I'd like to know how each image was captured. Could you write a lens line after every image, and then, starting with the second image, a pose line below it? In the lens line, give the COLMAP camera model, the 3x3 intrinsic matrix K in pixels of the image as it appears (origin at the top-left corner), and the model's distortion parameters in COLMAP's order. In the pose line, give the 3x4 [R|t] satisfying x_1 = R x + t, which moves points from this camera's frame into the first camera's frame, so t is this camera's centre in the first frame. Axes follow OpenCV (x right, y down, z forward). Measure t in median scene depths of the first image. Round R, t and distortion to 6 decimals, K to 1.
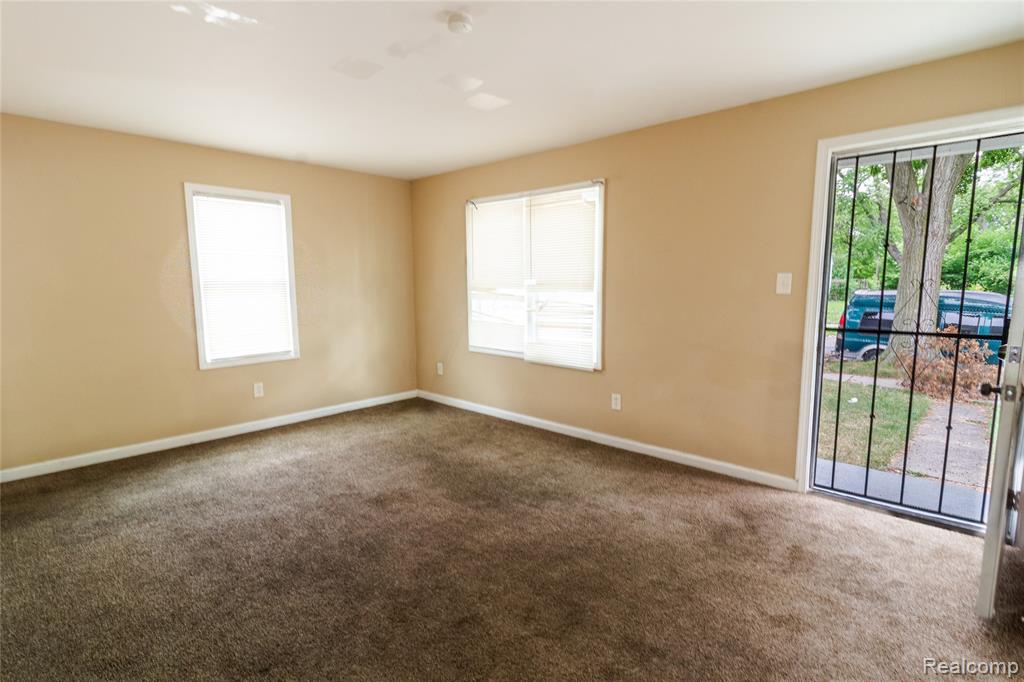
lens RADIAL K [[498.9, 0, 516.0], [0, 498.9, 352.3], [0, 0, 1]] dist [0.001001, -0.000281]
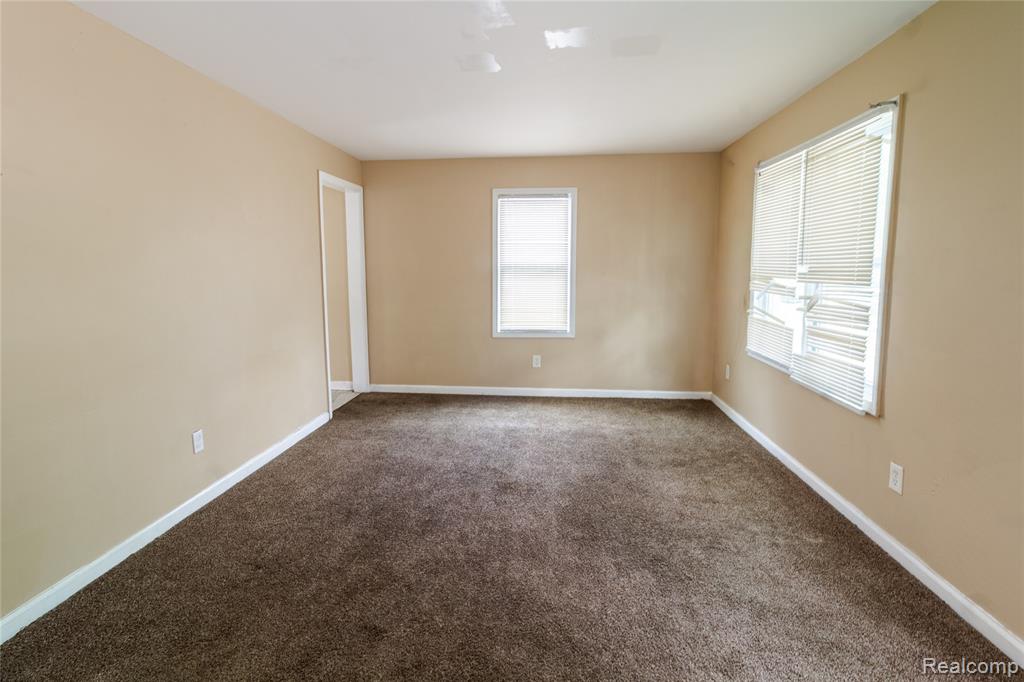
lens RADIAL K [[487.2, 0, 519.8], [0, 487.2, 320.2], [0, 0, 1]] dist [-0.000488, -0.001472]
pose [[0.611967, 0.089573, -0.785794, 0.383056], [-0.114044, 0.993176, 0.024397, -0.047895], [0.782618, 0.074685, 0.618006, 0.319052]]
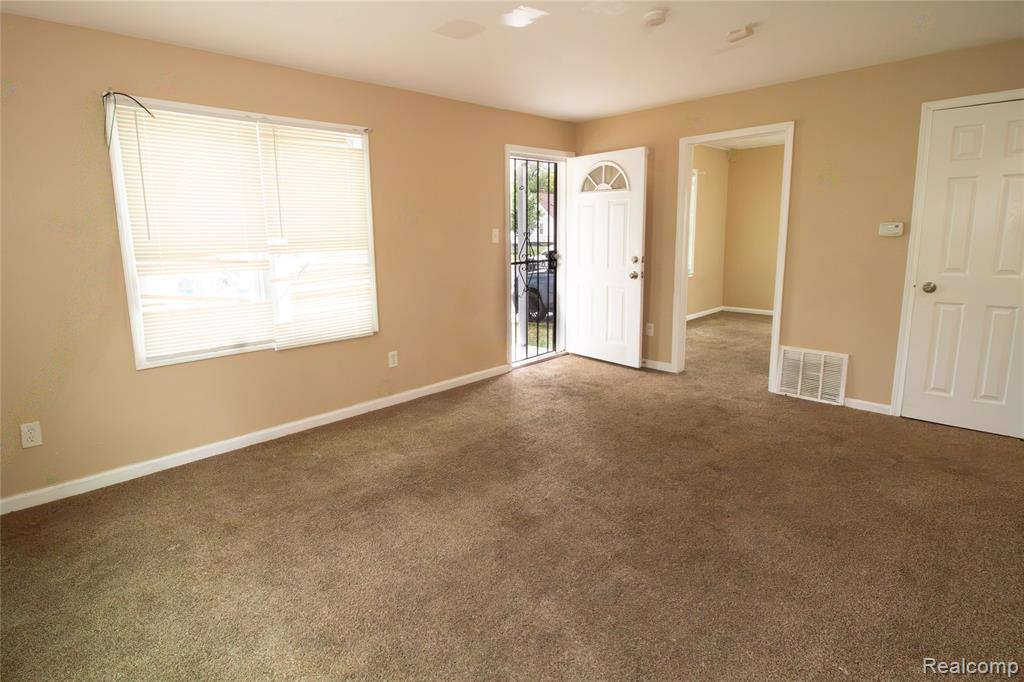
lens RADIAL K [[501.2, 0, 474.3], [0, 501.2, 309.8], [0, 0, 1]] dist [-0.003699, -0.000771]
pose [[0.104214, -0.148817, 0.983358, -0.790231], [0.164802, 0.977657, 0.130489, -0.105710], [-0.980806, 0.148461, 0.126411, 0.744567]]
